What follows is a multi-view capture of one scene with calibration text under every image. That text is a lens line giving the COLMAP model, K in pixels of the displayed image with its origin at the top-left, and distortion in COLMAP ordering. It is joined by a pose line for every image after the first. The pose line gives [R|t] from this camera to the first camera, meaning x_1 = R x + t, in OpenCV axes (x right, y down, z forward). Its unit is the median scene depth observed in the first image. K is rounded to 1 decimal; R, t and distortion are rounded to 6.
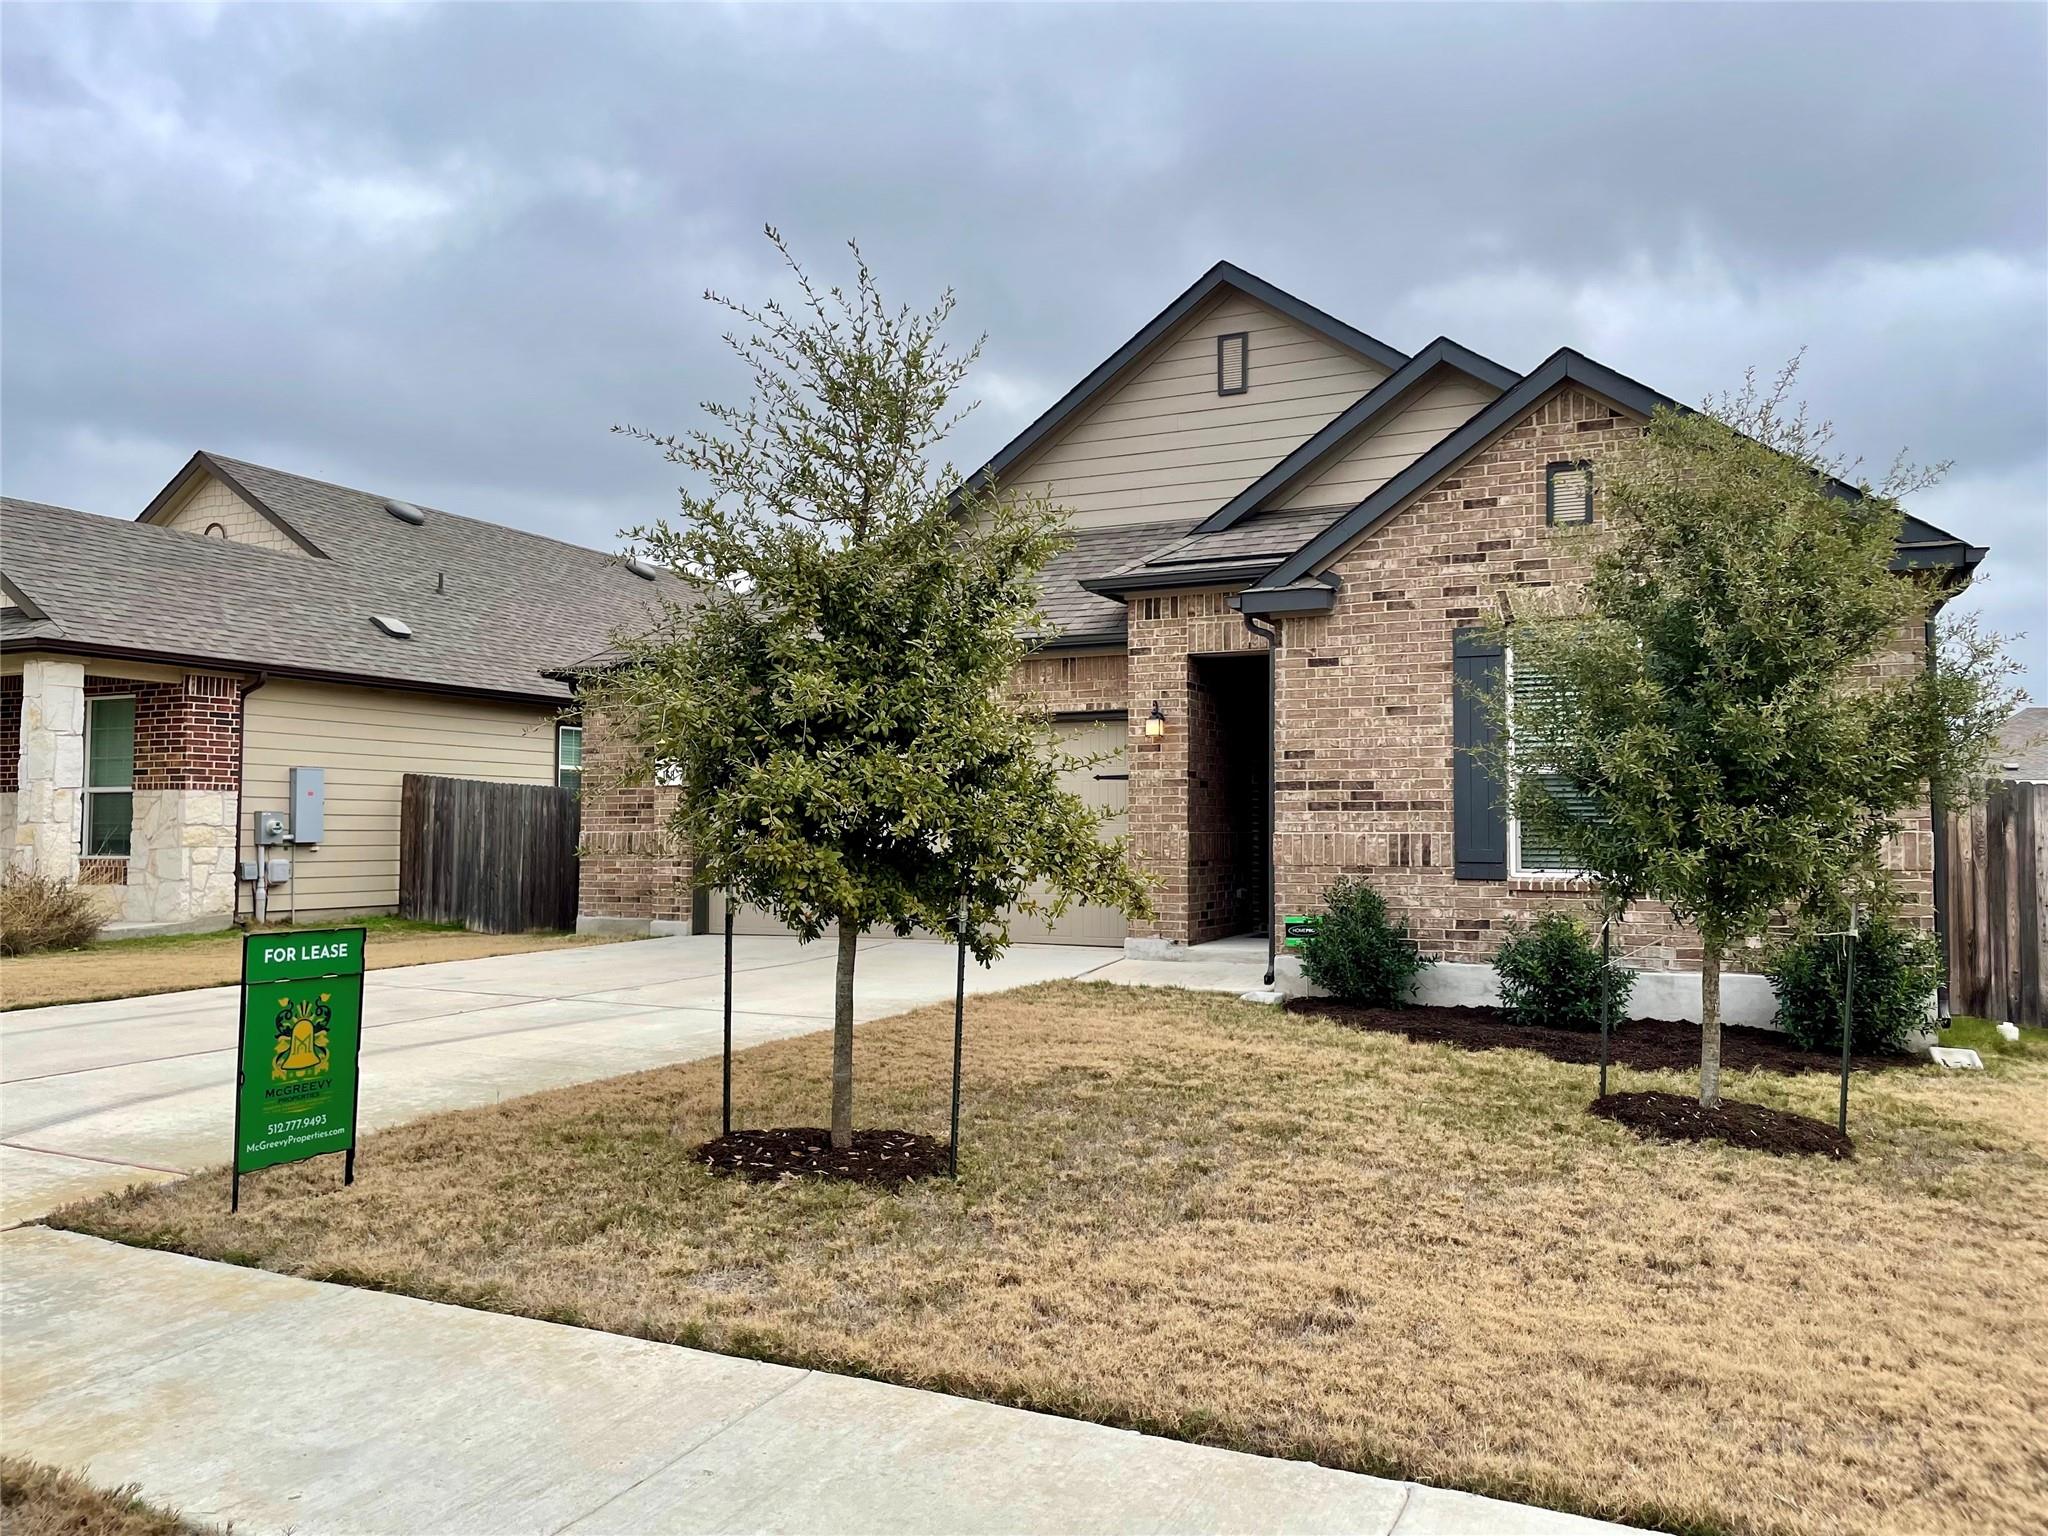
lens RADIAL K [[1532.1, 0, 1020.1], [0, 1532.1, 772.6], [0, 0, 1]] dist [0.032277, -0.010387]
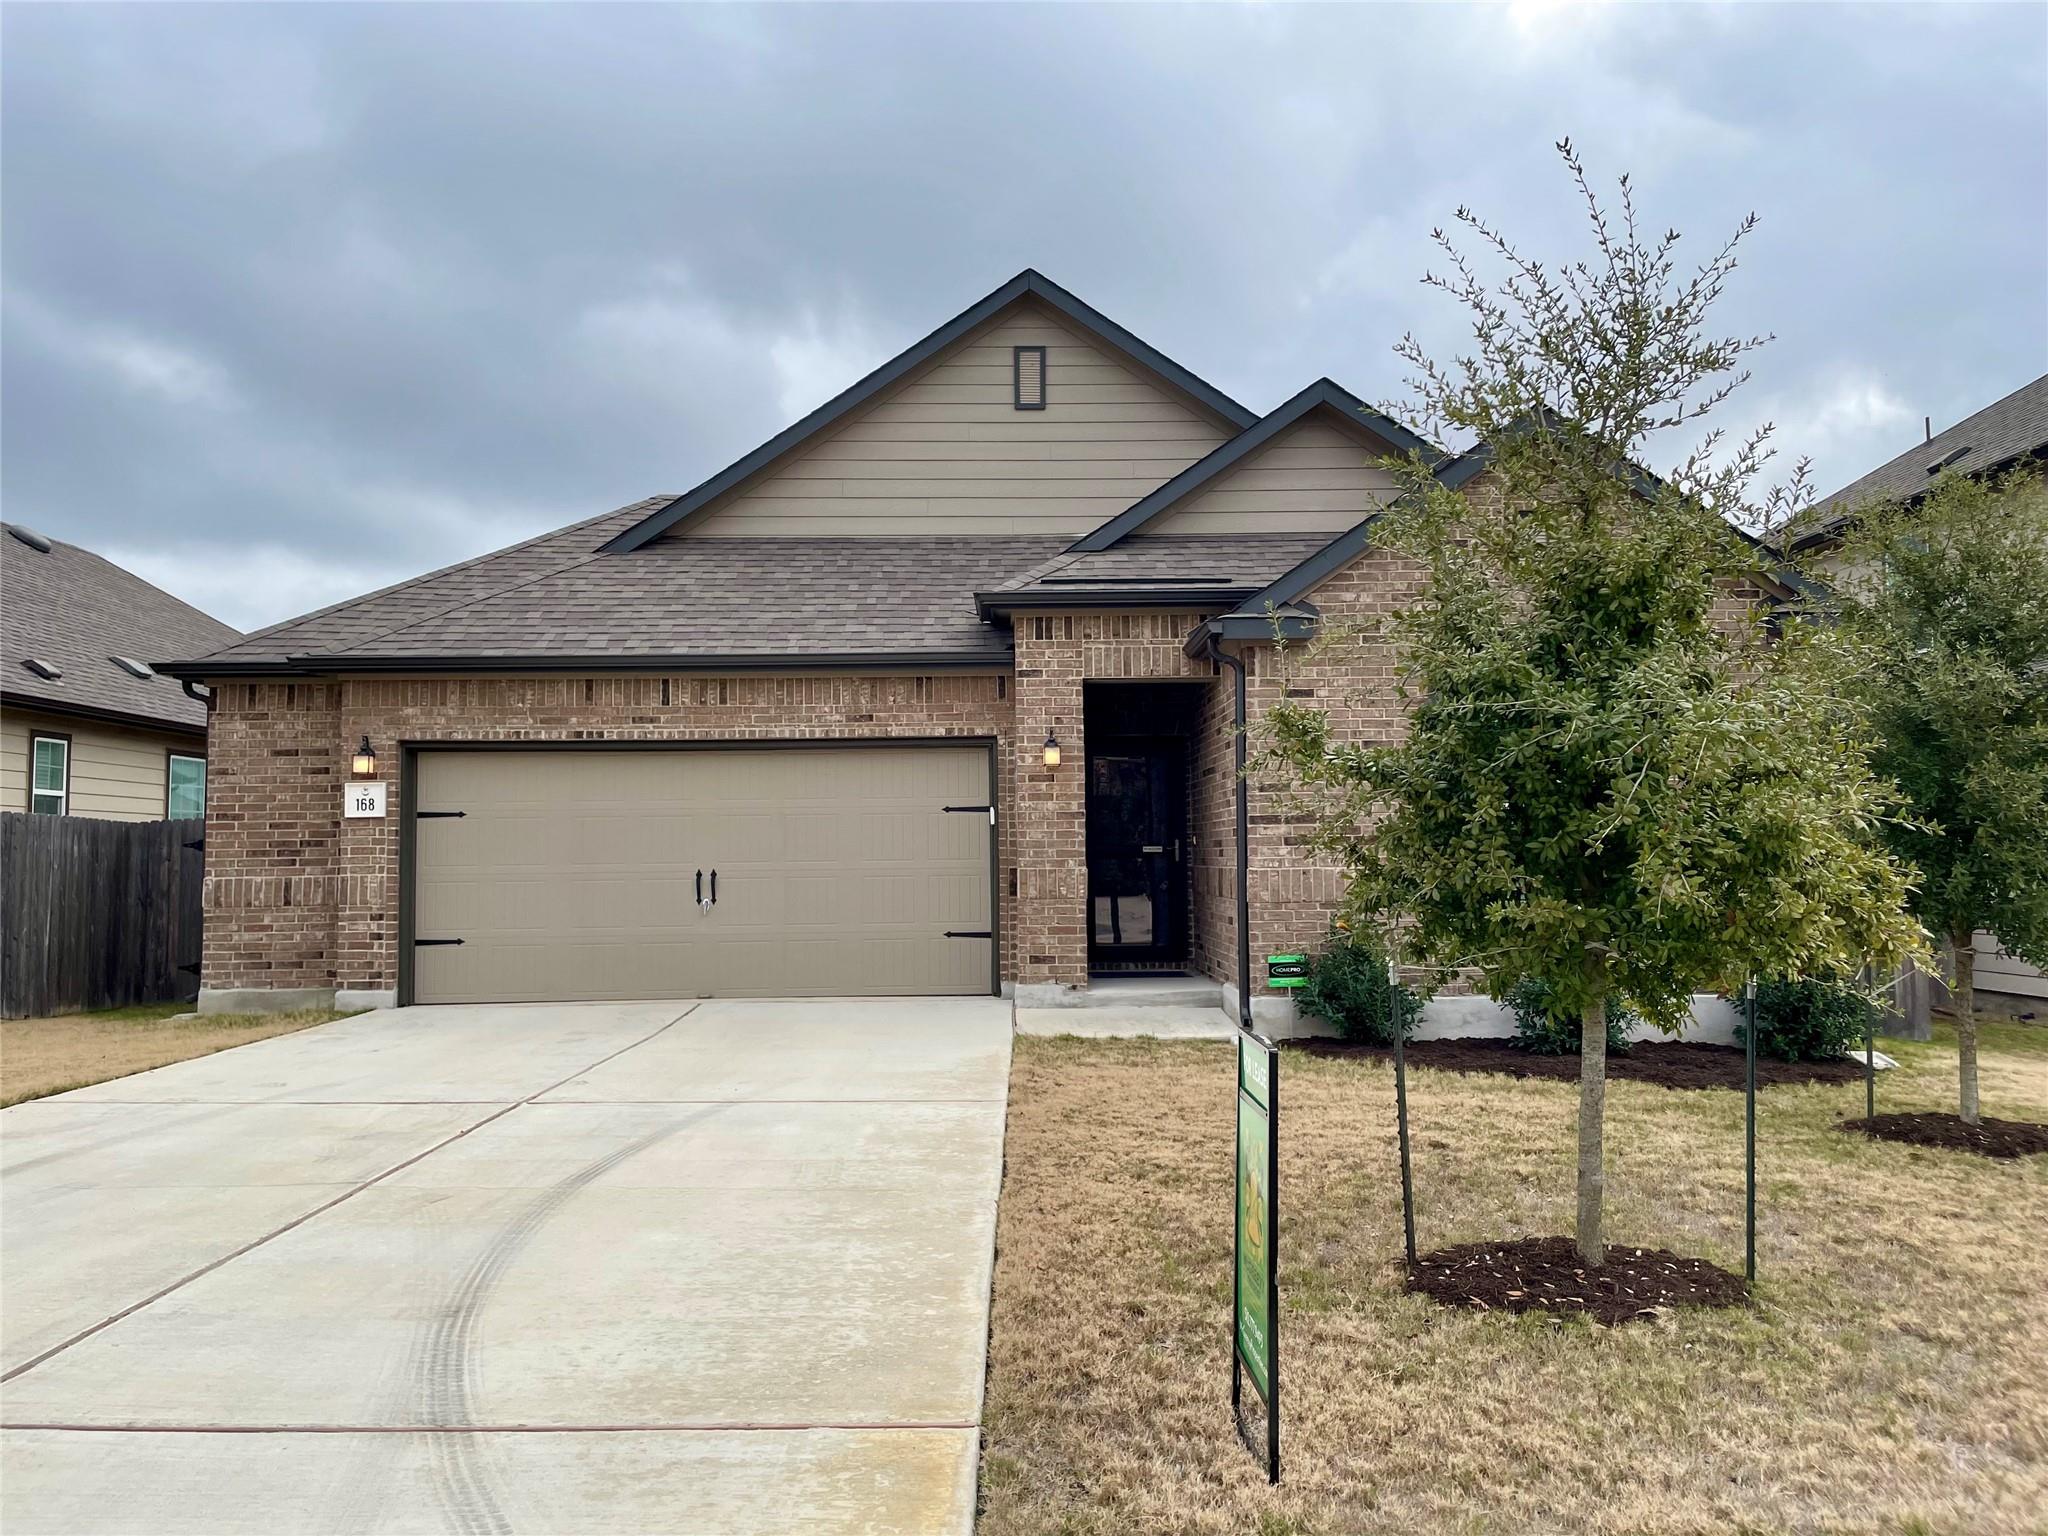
lens RADIAL K [[1532.1, 0, 1026.7], [0, 1532.1, 765.3], [0, 0, 1]] dist [0.032277, -0.010387]
pose [[0.896505, 0.016627, 0.442721, -0.333383], [-0.006202, 0.999669, -0.024985, -0.000535], [-0.442990, 0.019654, 0.896311, 0.174029]]
